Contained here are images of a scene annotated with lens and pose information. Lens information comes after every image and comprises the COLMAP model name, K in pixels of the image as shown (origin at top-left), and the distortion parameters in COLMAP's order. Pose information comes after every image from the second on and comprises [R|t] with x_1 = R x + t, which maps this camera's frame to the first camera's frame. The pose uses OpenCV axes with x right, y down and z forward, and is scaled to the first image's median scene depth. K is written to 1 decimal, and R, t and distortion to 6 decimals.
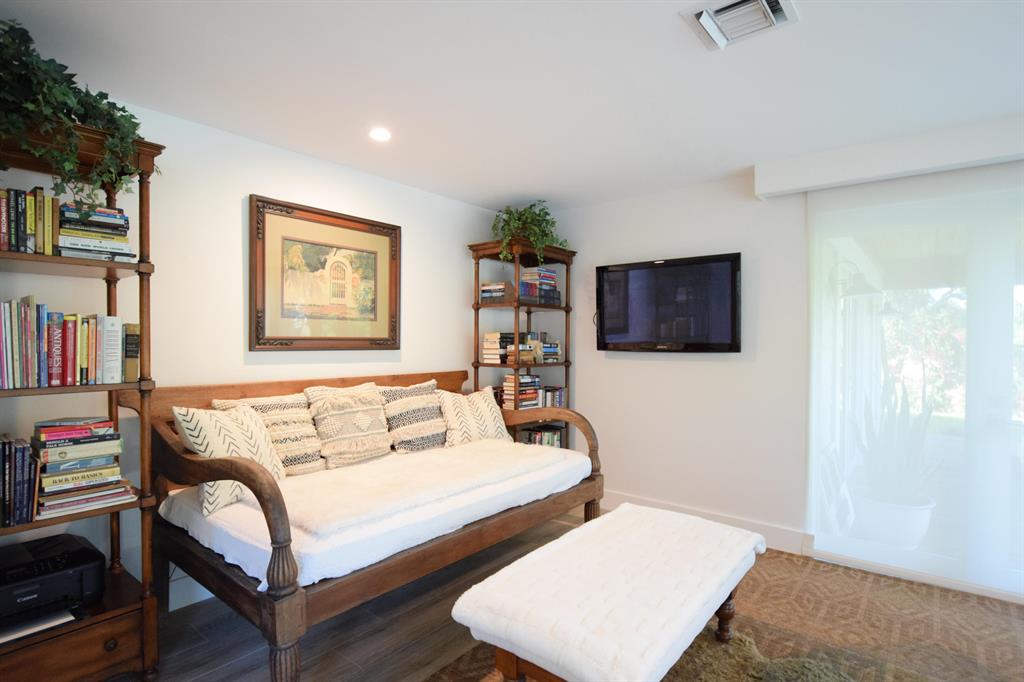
lens RADIAL K [[516.1, 0, 513.8], [0, 516.1, 348.0], [0, 0, 1]] dist [0.000303, -0.000062]
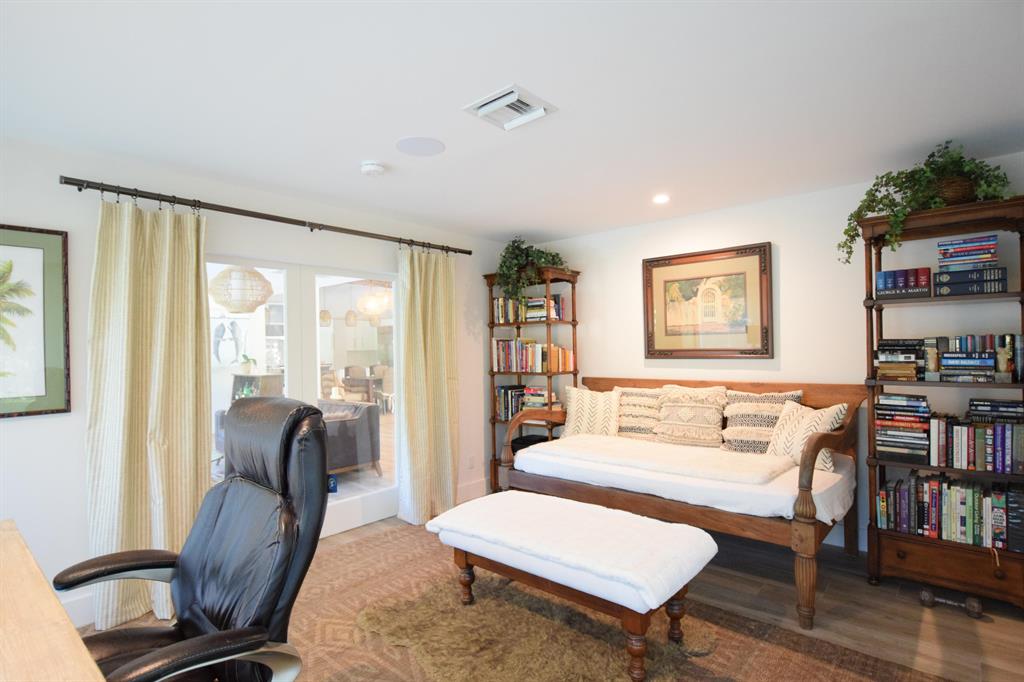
lens RADIAL K [[516.1, 0, 513.8], [0, 516.1, 348.0], [0, 0, 1]] dist [0.000303, -0.000062]
pose [[-0.025696, -0.004009, -0.999662, 0.930858], [0.007312, 0.999964, -0.004198, -0.020012], [0.999643, -0.007417, -0.025665, 0.554845]]
